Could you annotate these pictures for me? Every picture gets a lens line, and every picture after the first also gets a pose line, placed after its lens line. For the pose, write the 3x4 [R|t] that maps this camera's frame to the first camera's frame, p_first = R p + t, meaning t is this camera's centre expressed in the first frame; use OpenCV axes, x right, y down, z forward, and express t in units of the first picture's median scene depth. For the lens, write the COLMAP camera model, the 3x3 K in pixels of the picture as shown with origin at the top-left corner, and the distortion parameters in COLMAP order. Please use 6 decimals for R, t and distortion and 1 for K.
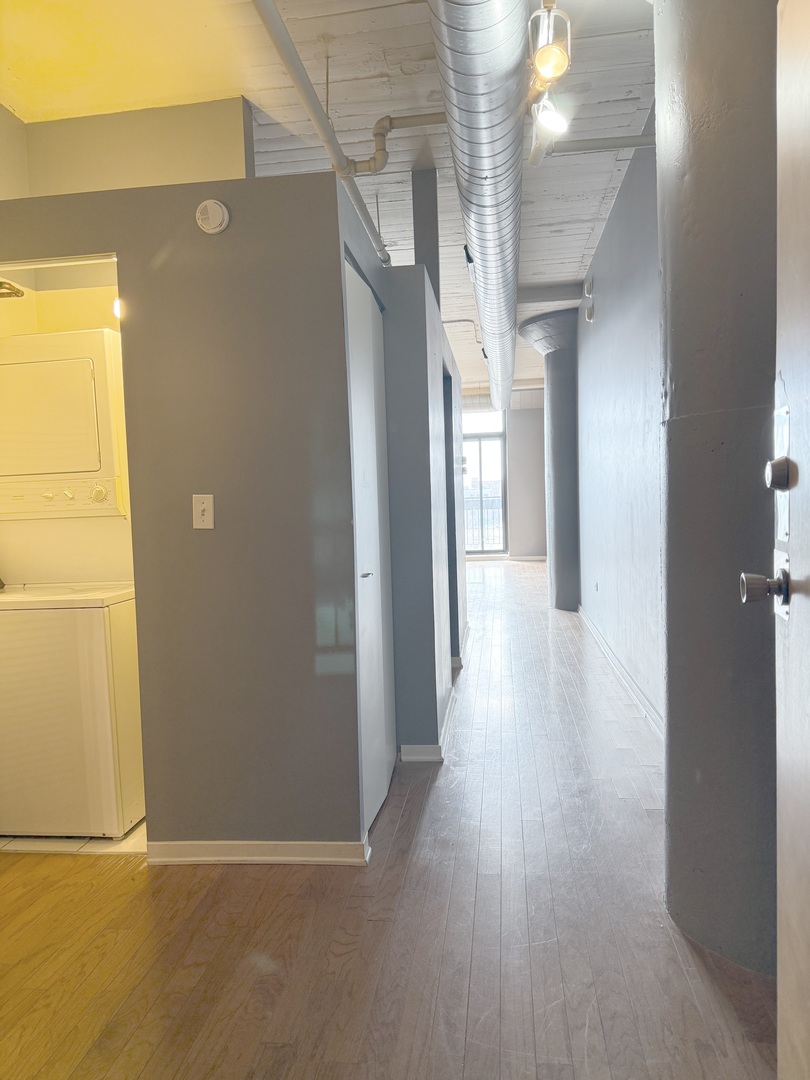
lens RADIAL K [[761.1, 0, 402.2], [0, 761.1, 546.3], [0, 0, 1]] dist [0.055166, -0.066889]
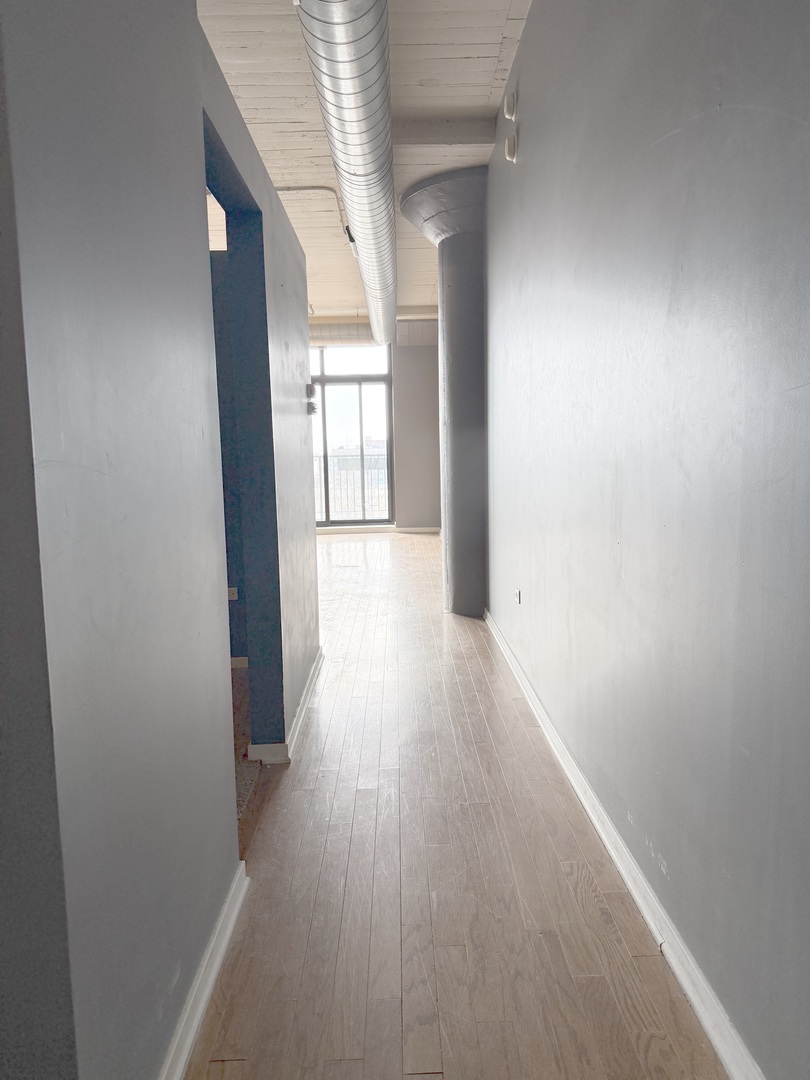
lens RADIAL K [[761.1, 0, 408.3], [0, 761.1, 539.9], [0, 0, 1]] dist [0.055166, -0.066889]
pose [[0.989382, -0.004591, 0.145266, 0.038899], [-0.001910, 0.999004, 0.044585, -0.010924], [-0.145326, -0.044389, 0.988388, 0.208053]]
